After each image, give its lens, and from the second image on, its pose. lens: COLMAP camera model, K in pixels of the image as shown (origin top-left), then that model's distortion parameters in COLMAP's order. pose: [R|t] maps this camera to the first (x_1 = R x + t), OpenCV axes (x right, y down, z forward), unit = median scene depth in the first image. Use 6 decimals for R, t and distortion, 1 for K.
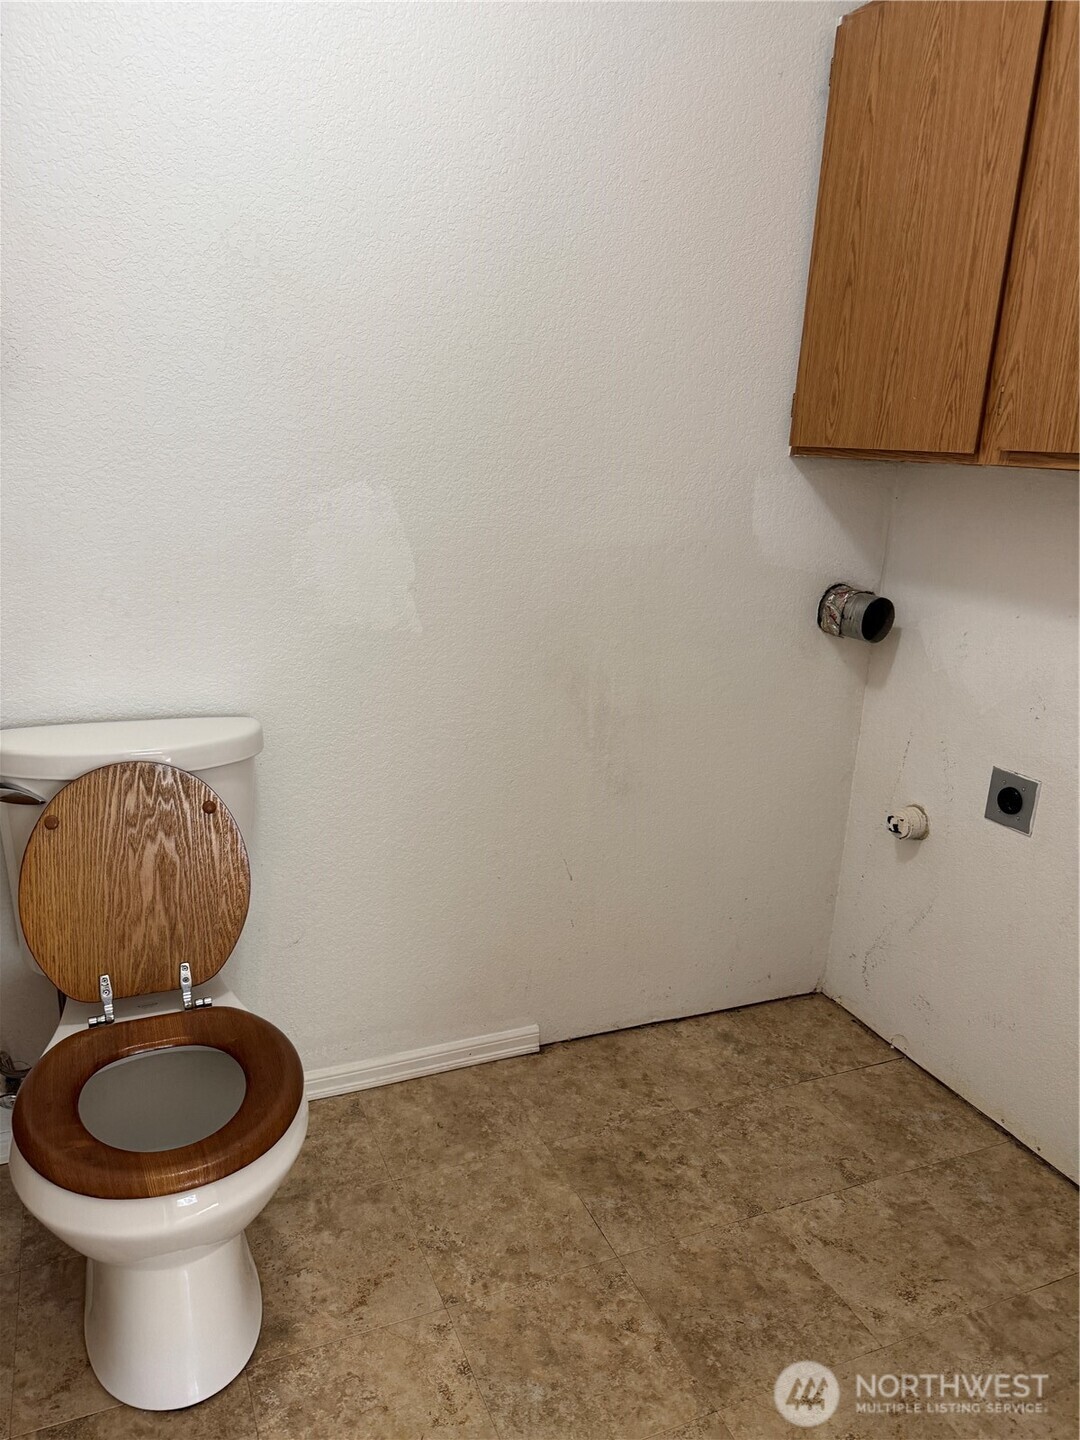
lens RADIAL K [[1024.8, 0, 542.2], [0, 1024.8, 716.5], [0, 0, 1]] dist [0.032584, -0.032103]
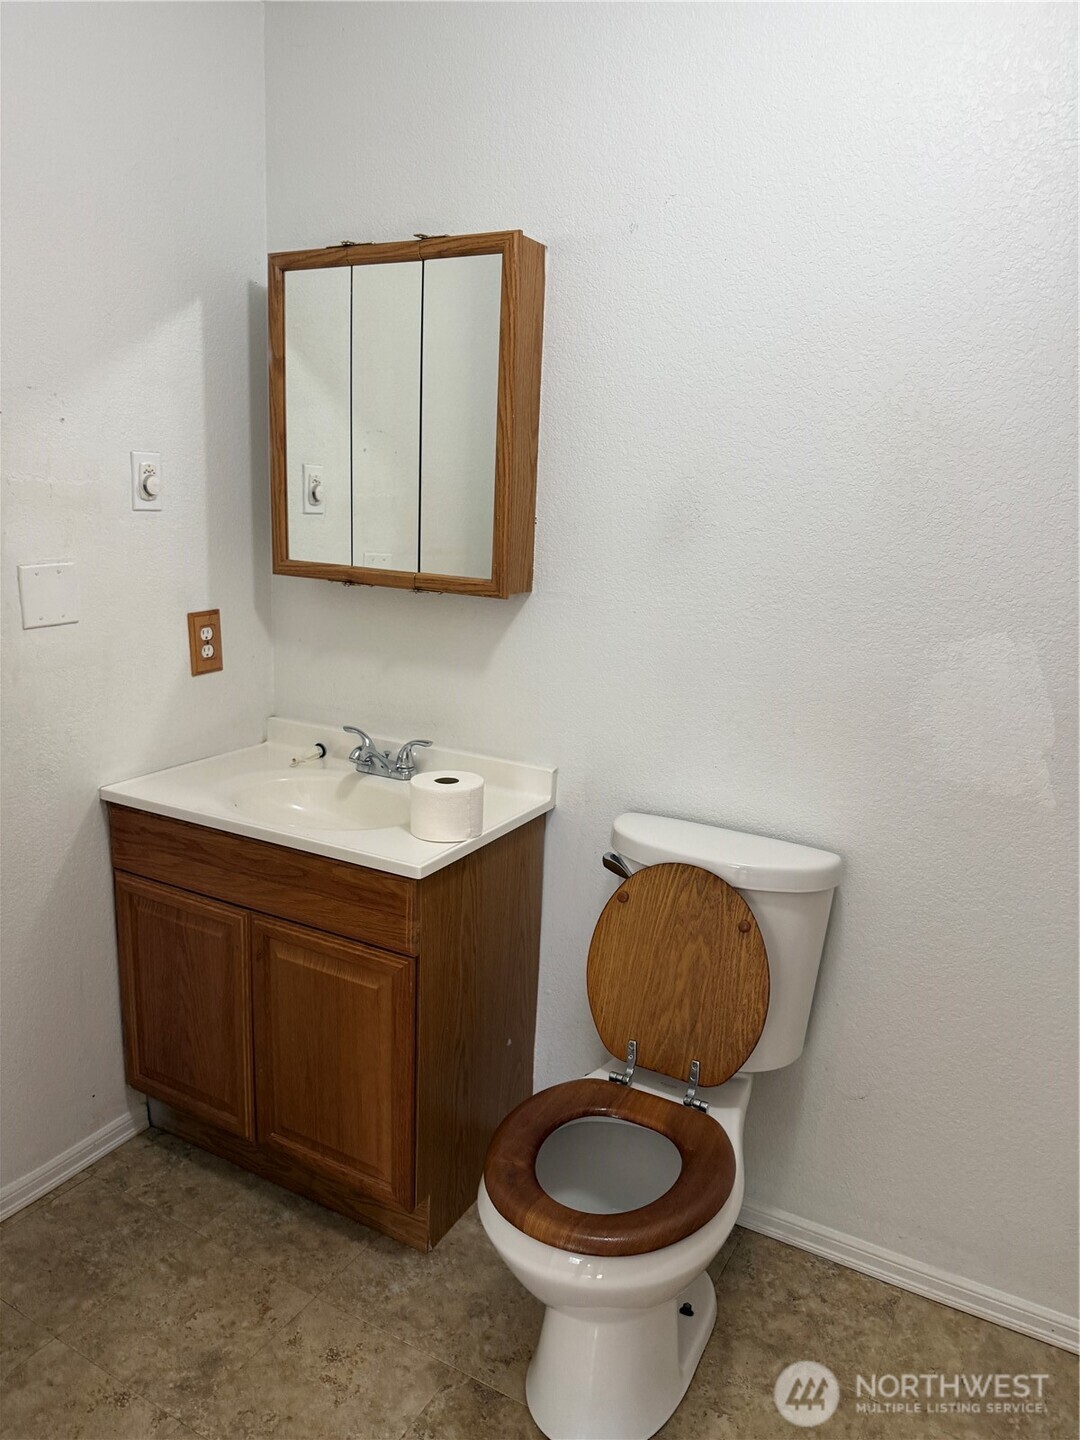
lens RADIAL K [[1024.8, 0, 542.2], [0, 1024.8, 716.5], [0, 0, 1]] dist [0.032584, -0.032103]
pose [[0.609033, 0.144352, -0.779898, 0.341848], [-0.215513, 0.976422, 0.012430, -0.091177], [0.763304, 0.160508, 0.625783, 0.144084]]
